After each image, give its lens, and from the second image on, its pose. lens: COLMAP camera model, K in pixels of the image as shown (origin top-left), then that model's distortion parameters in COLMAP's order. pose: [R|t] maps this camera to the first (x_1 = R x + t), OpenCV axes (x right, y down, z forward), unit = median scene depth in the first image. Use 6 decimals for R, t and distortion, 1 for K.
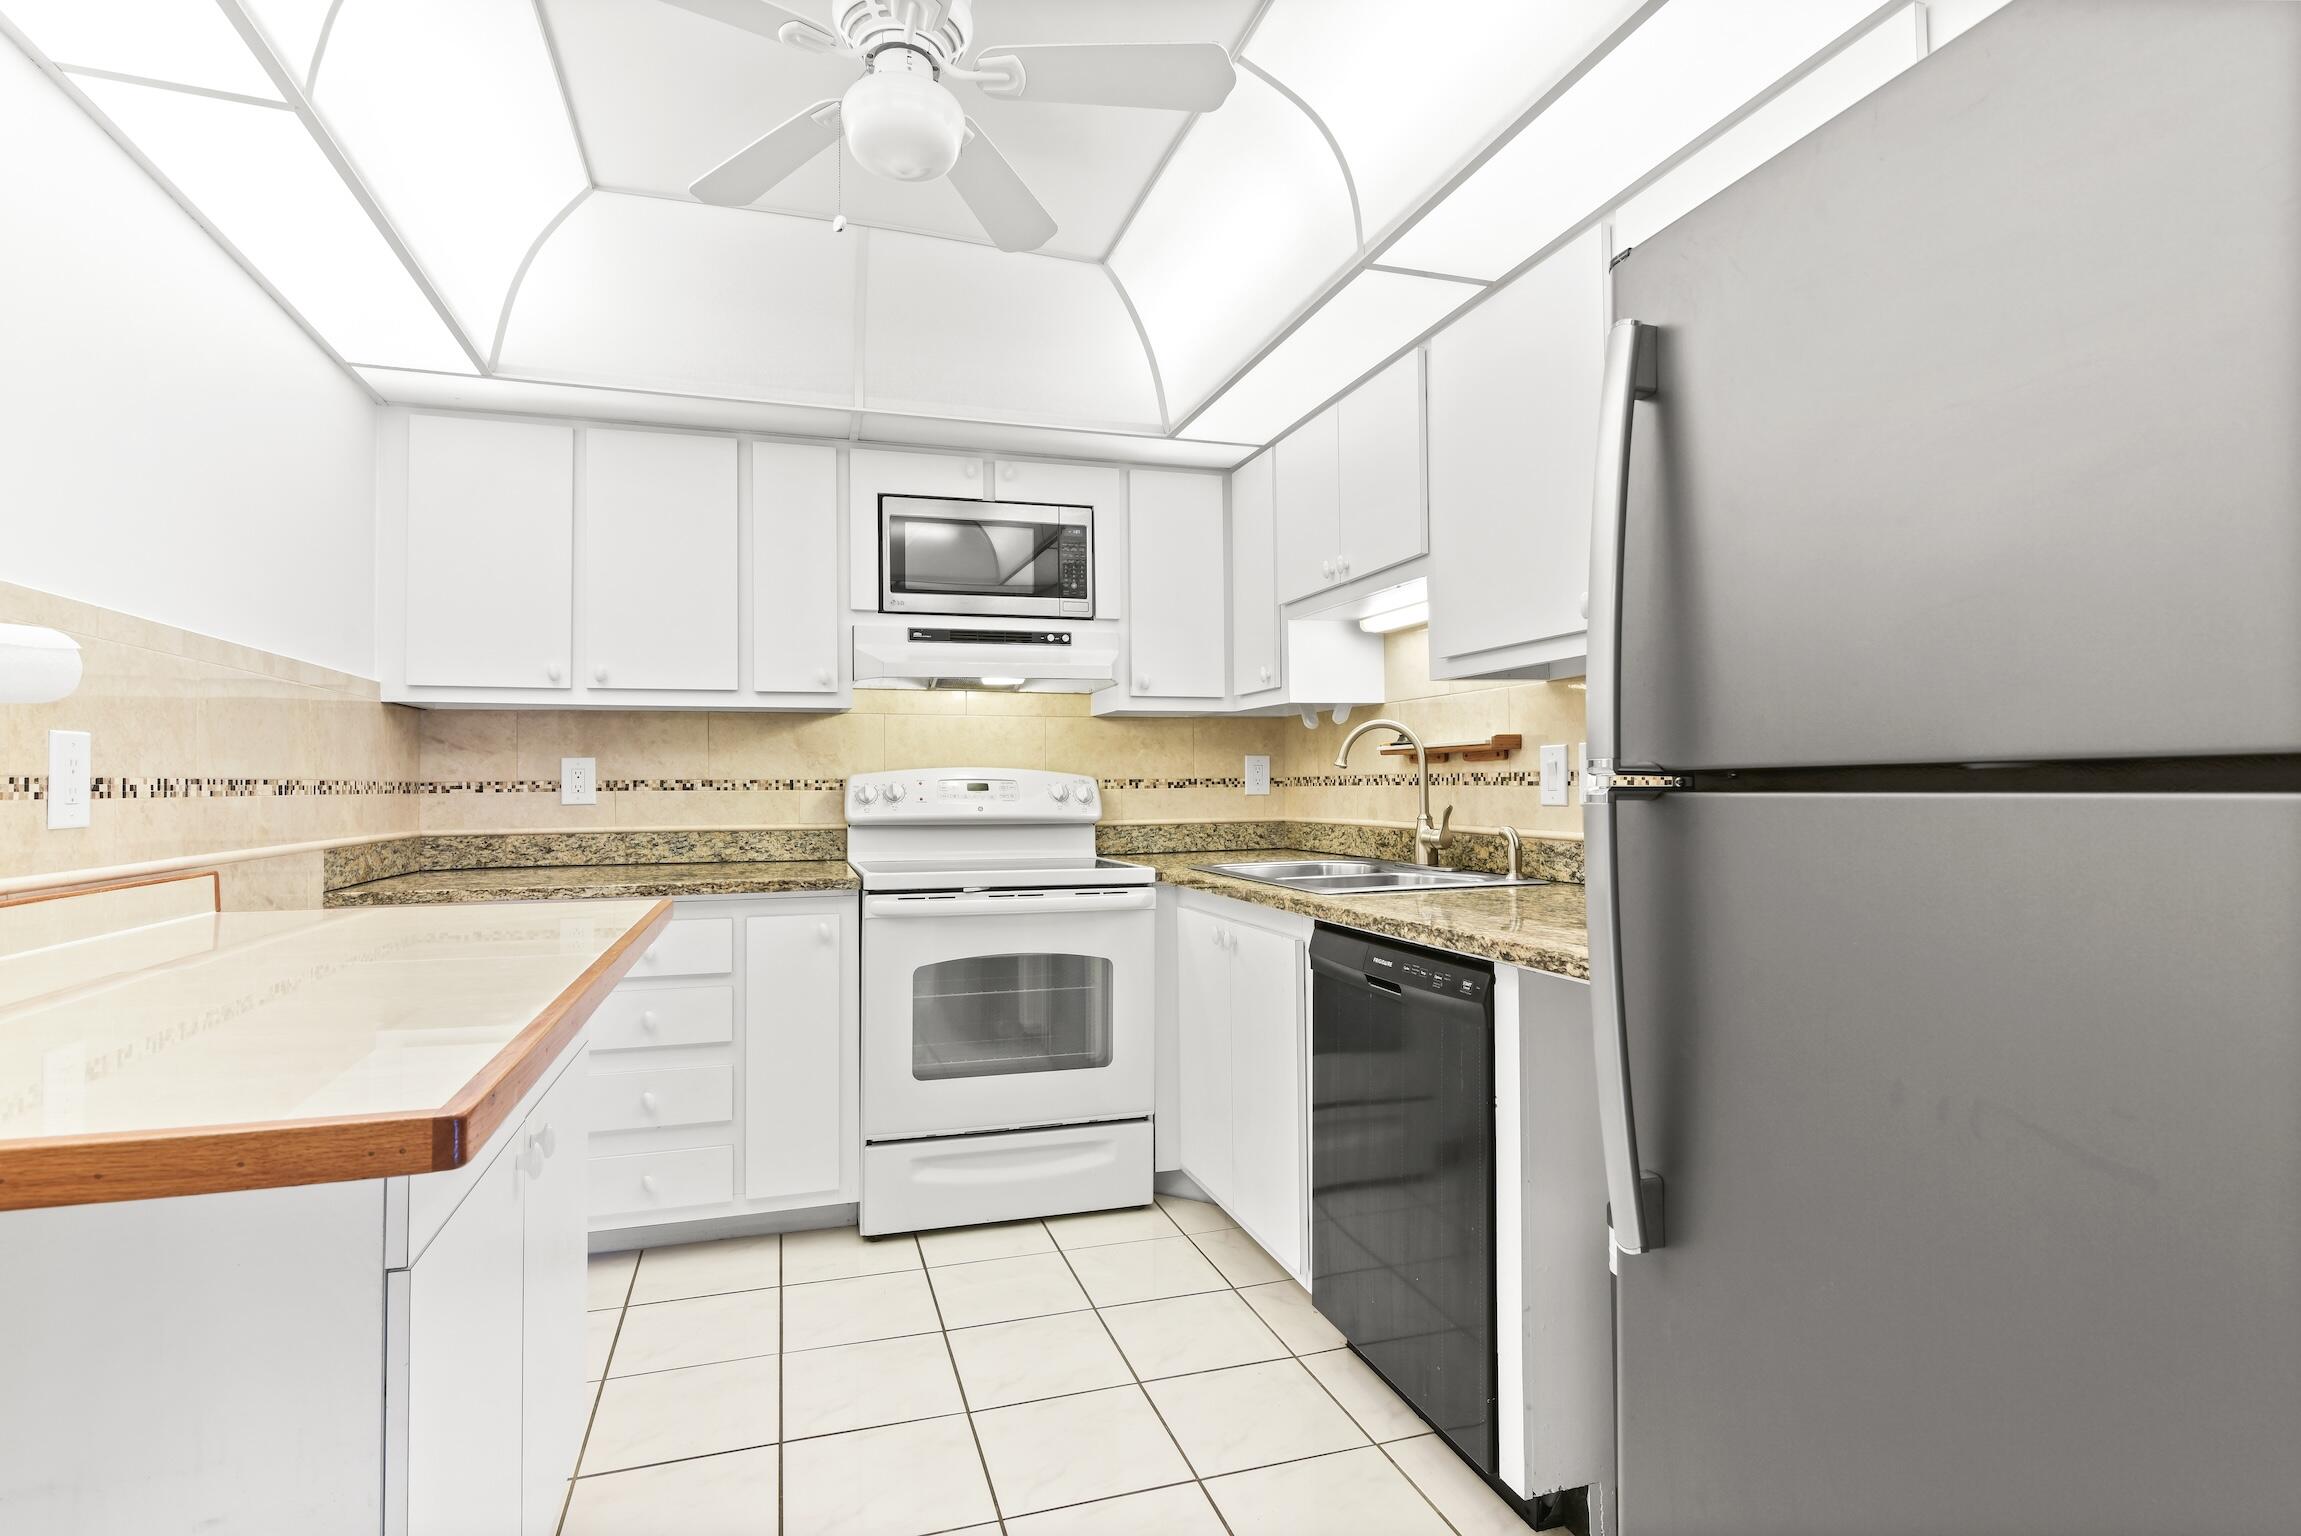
lens RADIAL K [[1164.6, 0, 1145.2], [0, 1164.6, 769.7], [0, 0, 1]] dist [0.002435, 0.000017]
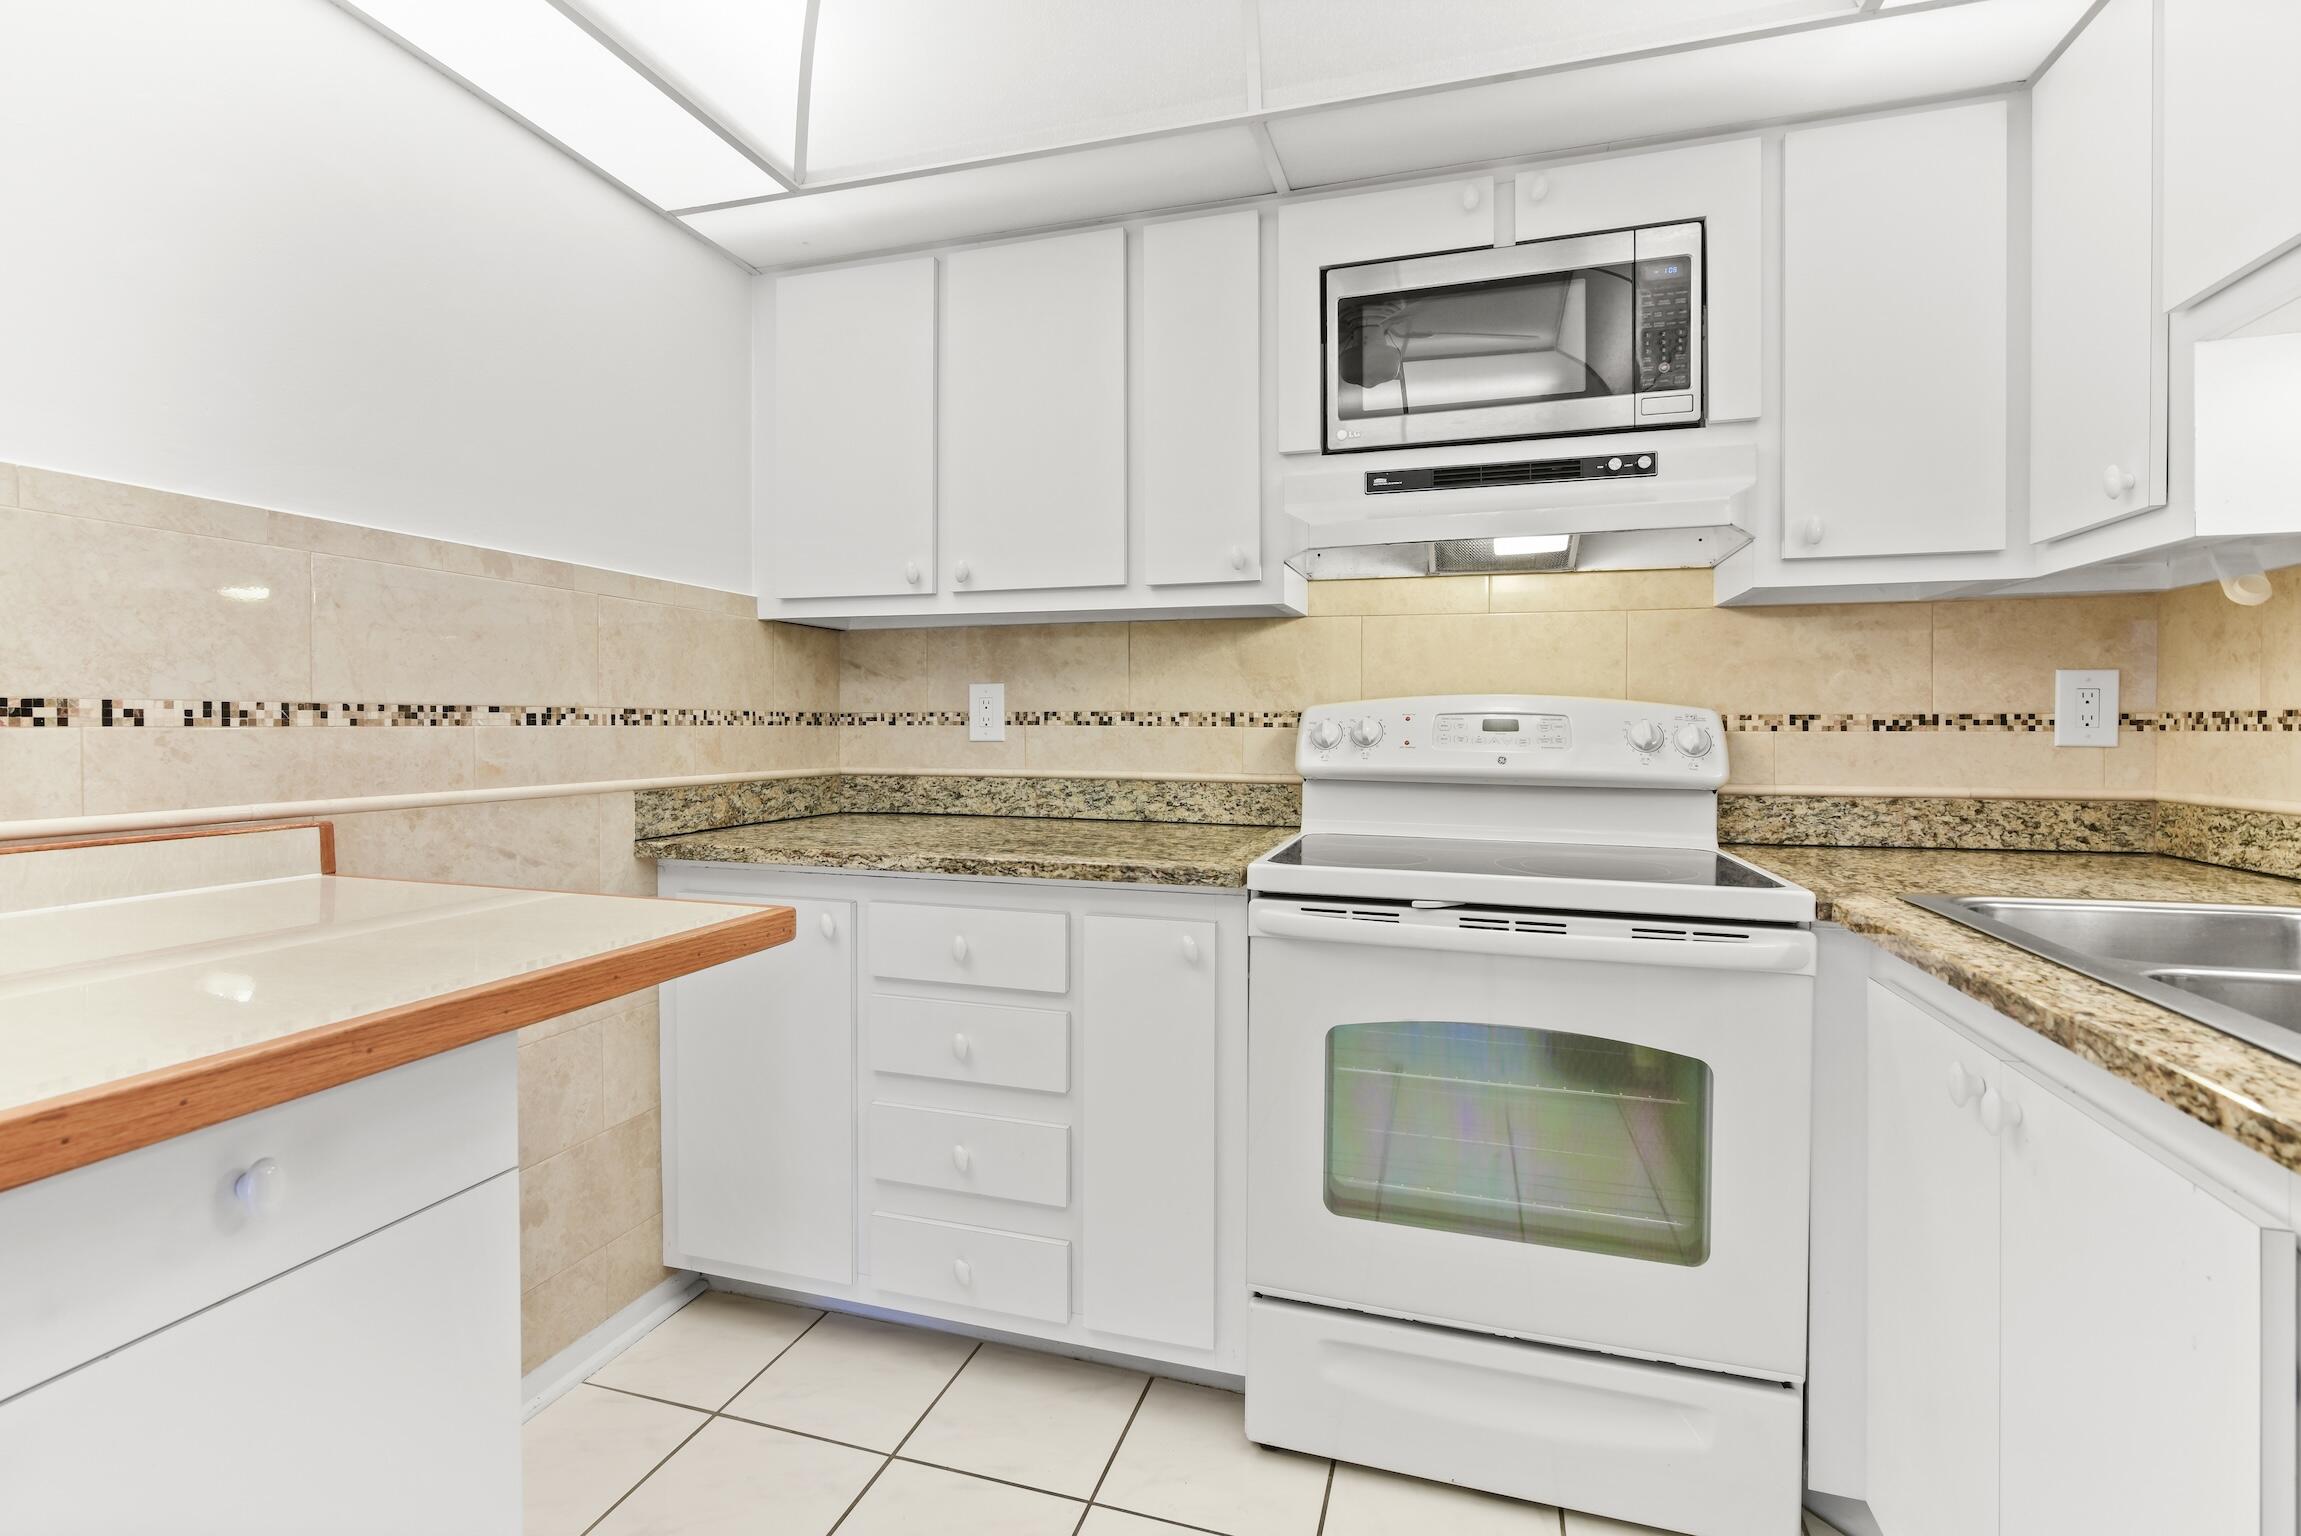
lens RADIAL K [[1055.7, 0, 1154.6], [0, 1055.7, 732.8], [0, 0, 1]] dist [-0.002025, -0.000822]
pose [[0.814561, 0.014971, -0.579885, 0.037379], [-0.001554, 0.999720, 0.023626, 0.006227], [0.580076, -0.018343, 0.814356, 0.459186]]
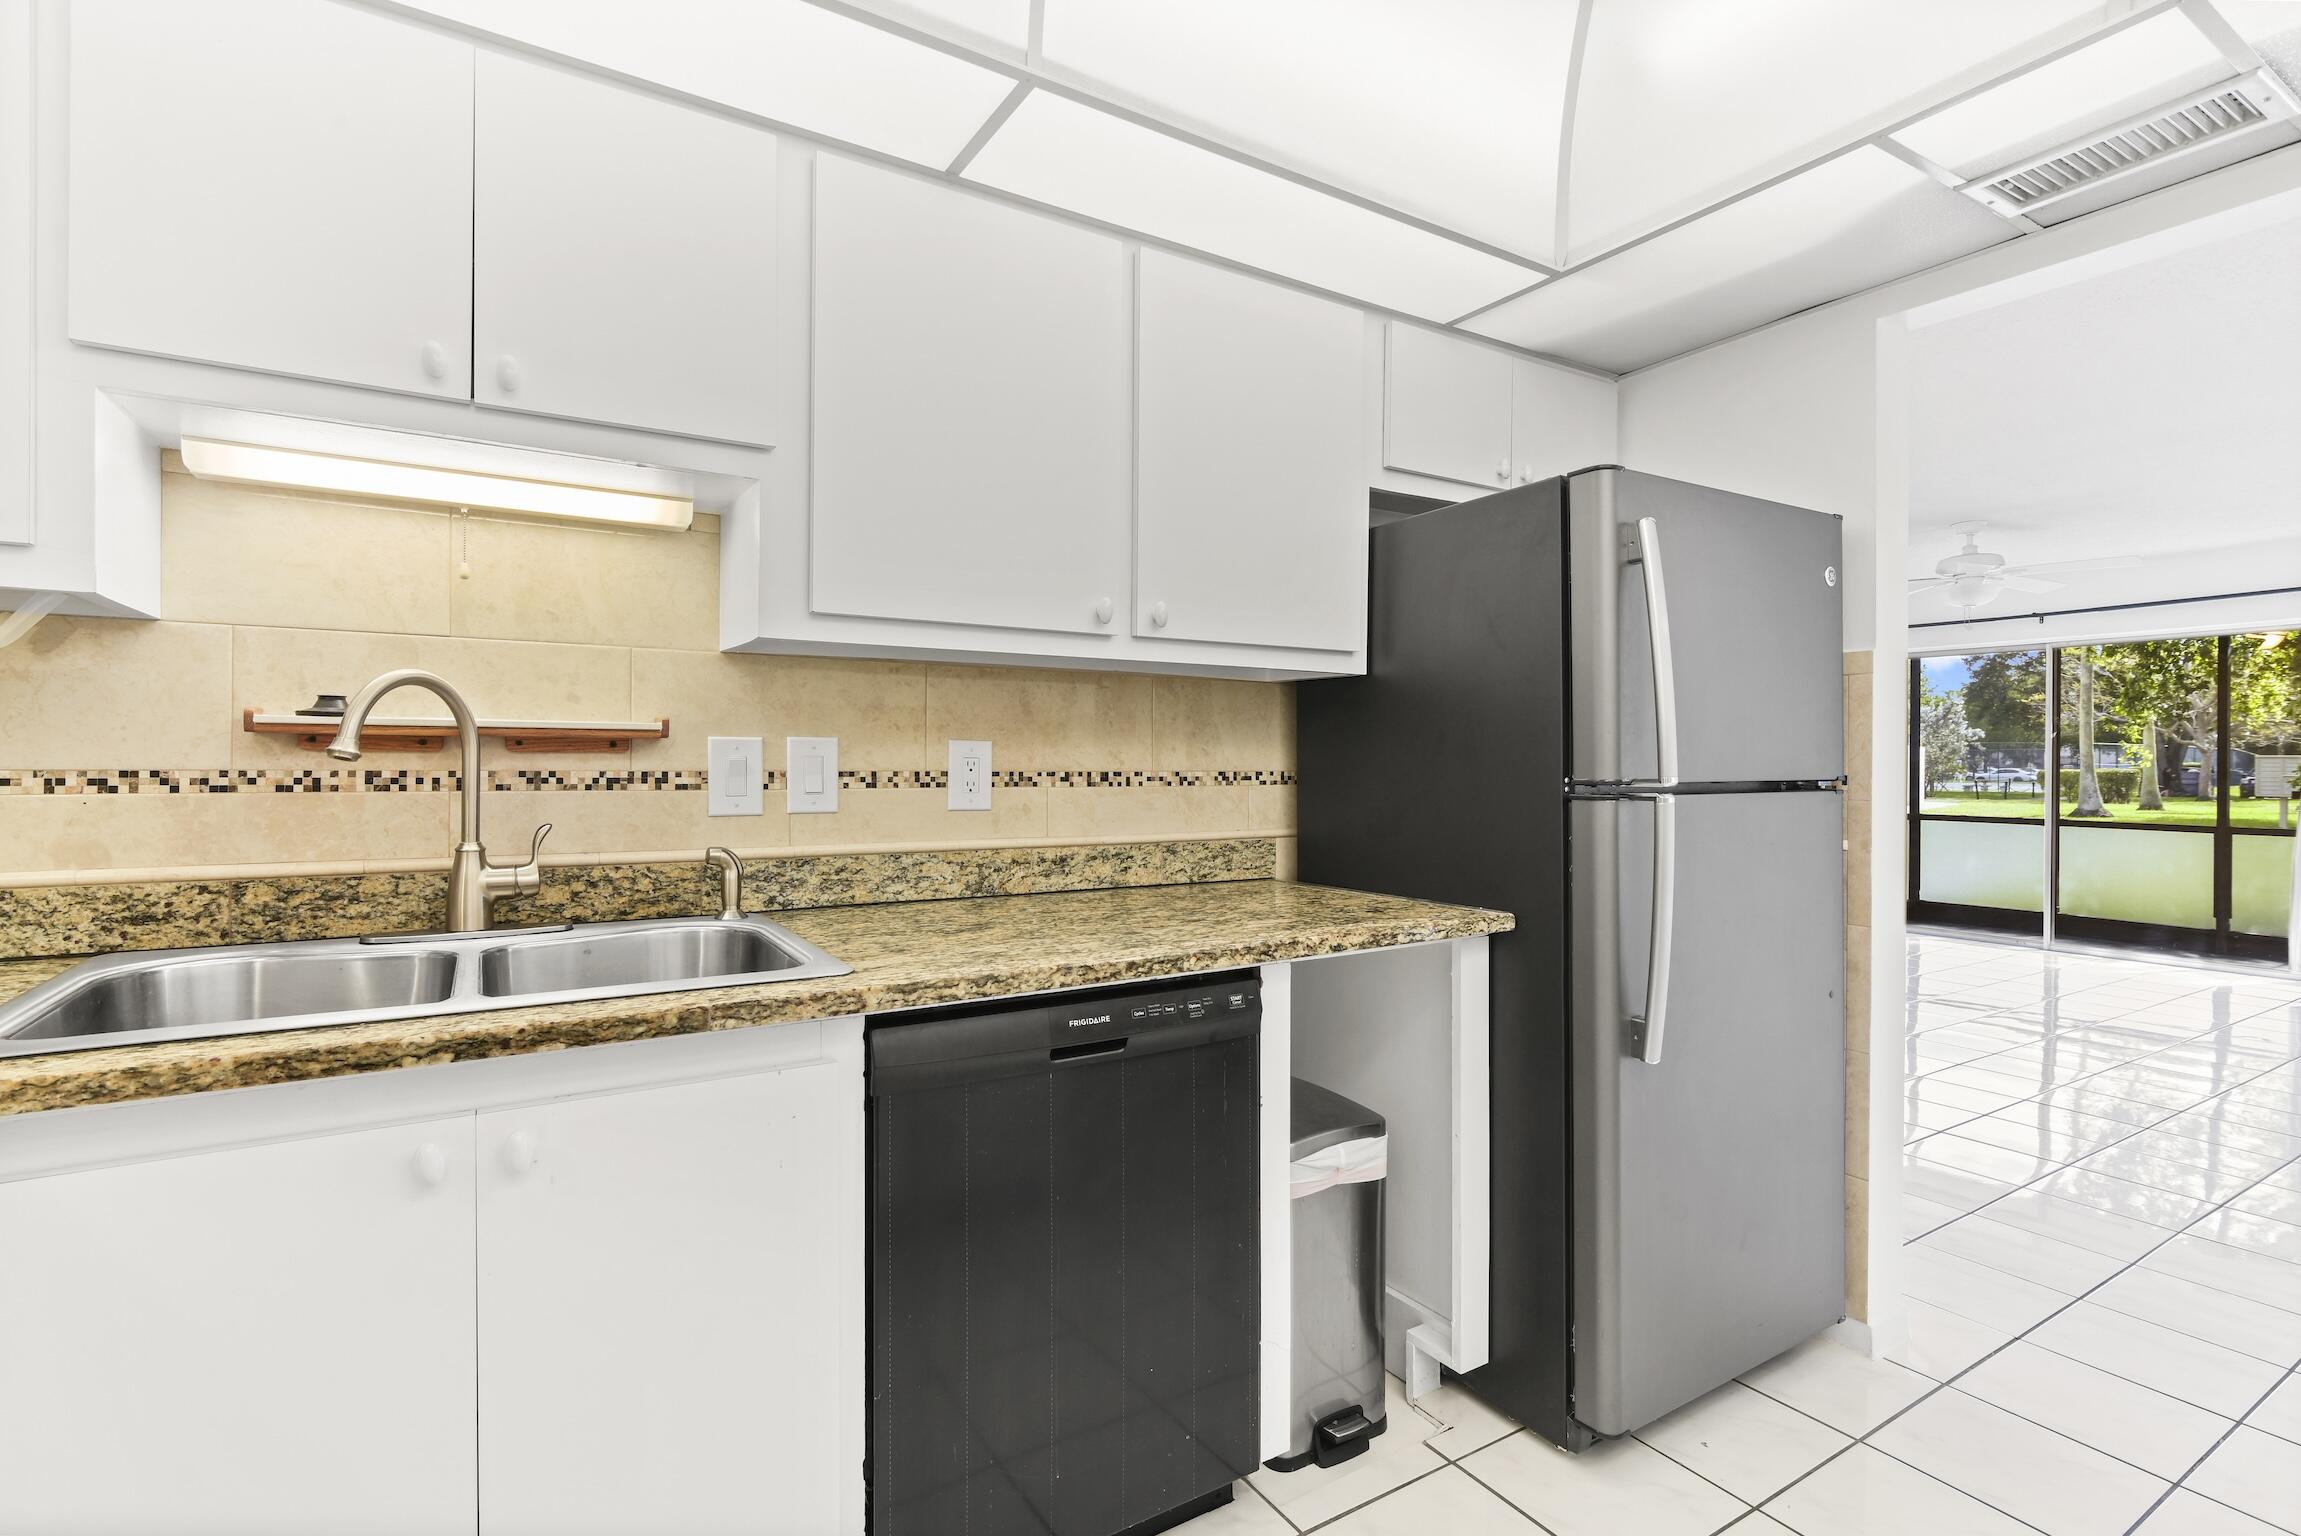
lens RADIAL K [[1055.7, 0, 1136.4], [0, 1055.7, 765.5], [0, 0, 1]] dist [-0.002025, -0.000822]
pose [[-0.236230, 0.005212, 0.971683, -0.511693], [-0.013699, 0.999868, -0.008694, 0.000449], [-0.971601, -0.015365, -0.236128, 1.196736]]
